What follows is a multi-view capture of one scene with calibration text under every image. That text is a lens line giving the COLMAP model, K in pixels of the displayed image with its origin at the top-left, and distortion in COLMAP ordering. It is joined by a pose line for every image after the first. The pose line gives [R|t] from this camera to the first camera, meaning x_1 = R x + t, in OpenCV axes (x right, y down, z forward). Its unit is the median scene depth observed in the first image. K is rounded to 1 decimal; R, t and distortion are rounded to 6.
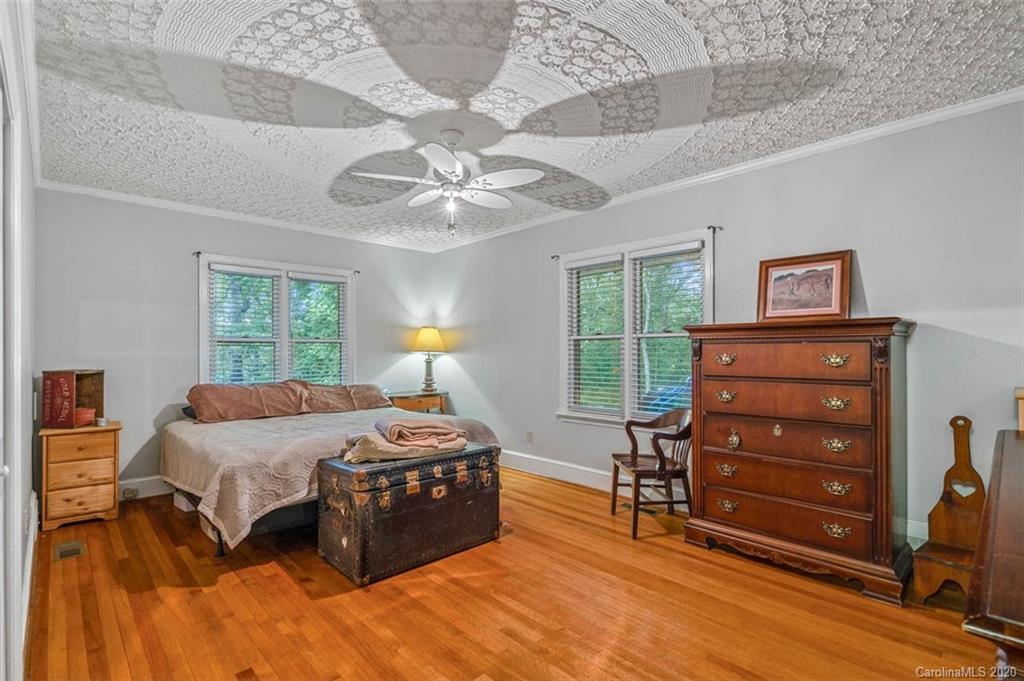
lens RADIAL K [[472.6, 0, 511.9], [0, 472.6, 341.9], [0, 0, 1]] dist [0.001135, 0.000340]
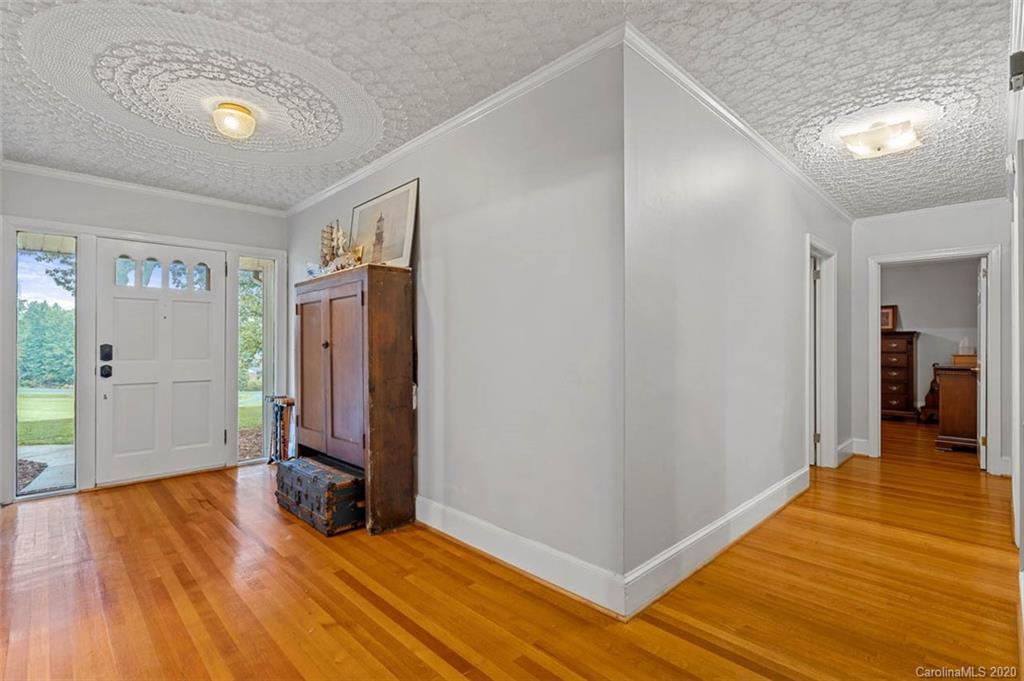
lens RADIAL K [[472.6, 0, 510.9], [0, 472.6, 339.8], [0, 0, 1]] dist [0.001135, 0.000340]
pose [[0.999994, 0.003531, -0.000136, -1.642892], [-0.003532, 0.999970, -0.006854, 0.030803], [0.000112, 0.006855, 0.999976, -1.881570]]
